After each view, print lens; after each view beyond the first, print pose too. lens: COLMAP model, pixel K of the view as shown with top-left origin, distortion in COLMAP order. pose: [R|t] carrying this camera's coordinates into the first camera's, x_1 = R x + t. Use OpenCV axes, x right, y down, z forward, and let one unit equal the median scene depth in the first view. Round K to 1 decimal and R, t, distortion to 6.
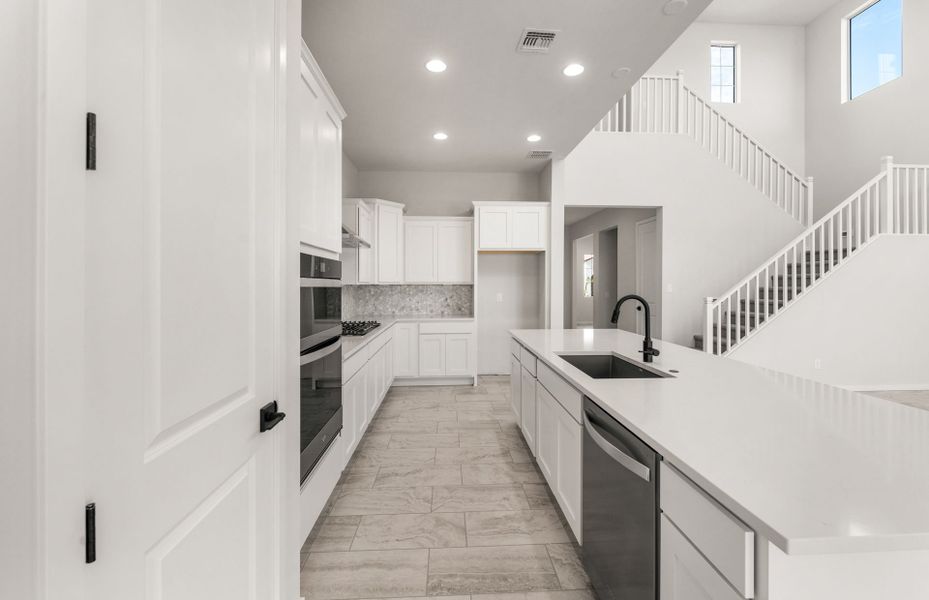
lens RADIAL K [[379.3, 0, 469.1], [0, 379.3, 283.9], [0, 0, 1]] dist [-0.000486, -0.000114]
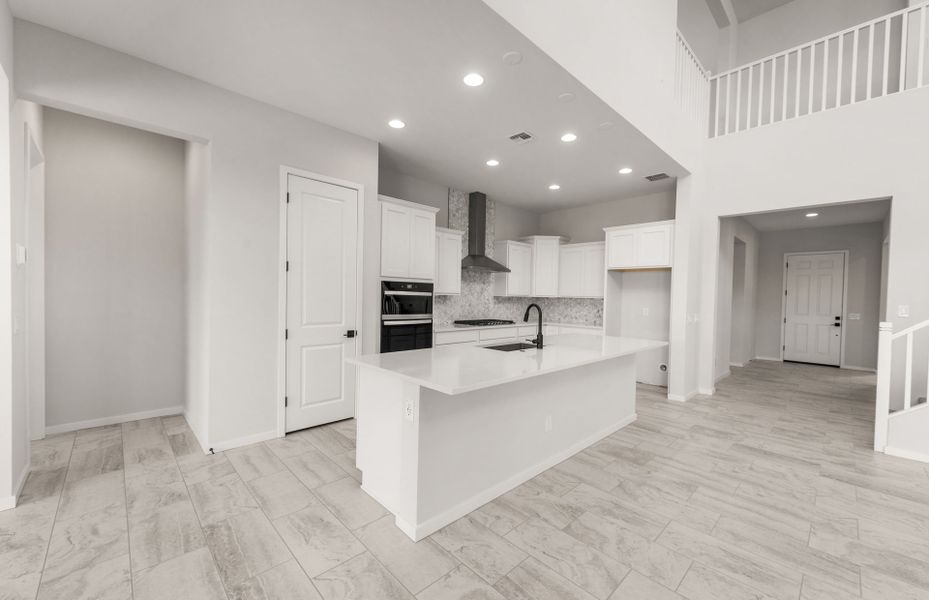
lens RADIAL K [[367.7, 0, 465.8], [0, 367.7, 302.6], [0, 0, 1]] dist [0.000416, 0.000022]
pose [[0.652737, 0.028022, -0.757066, 0.593769], [-0.021243, 0.999600, 0.018684, 0.001864], [0.757287, 0.003887, 0.653071, -0.072310]]
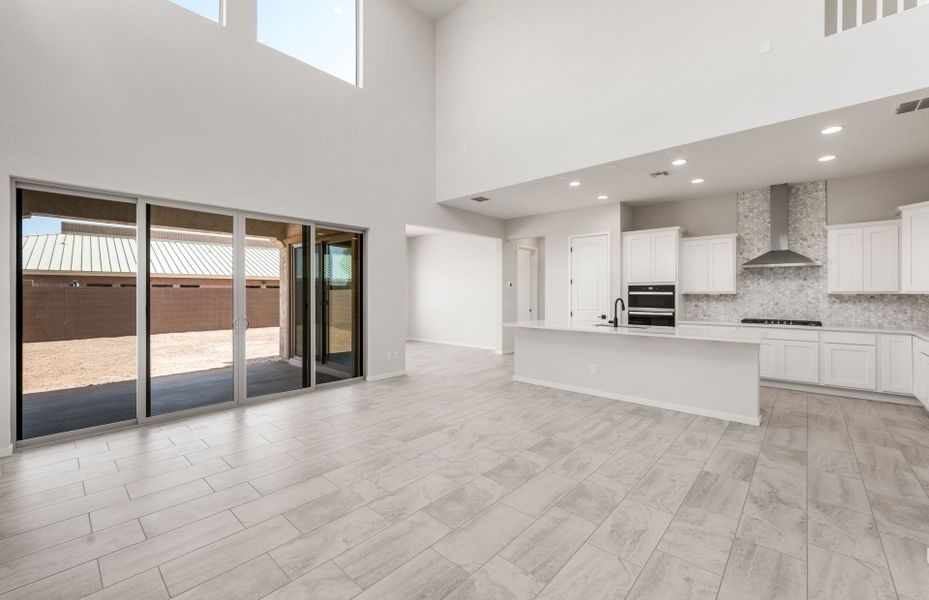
lens RADIAL K [[377.7, 0, 468.9], [0, 377.7, 292.6], [0, 0, 1]] dist [0.000184, -0.000036]
pose [[-0.706361, -0.001972, -0.707849, 1.179153], [-0.000251, 0.999997, -0.002535, 0.000593], [0.707852, -0.001613, -0.706359, 0.859521]]
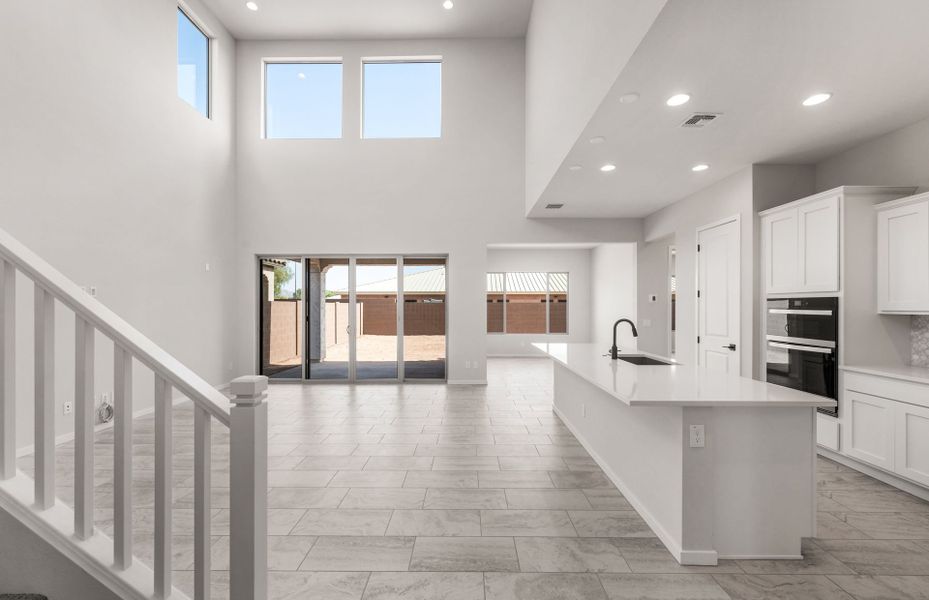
lens RADIAL K [[371.5, 0, 466.3], [0, 371.5, 303.9], [0, 0, 1]] dist [-0.001434, -0.000259]
pose [[-0.998102, -0.001495, 0.061572, 0.440889], [-0.001770, 0.999989, -0.004419, -0.011669], [-0.061565, -0.004520, -0.998093, 1.148748]]
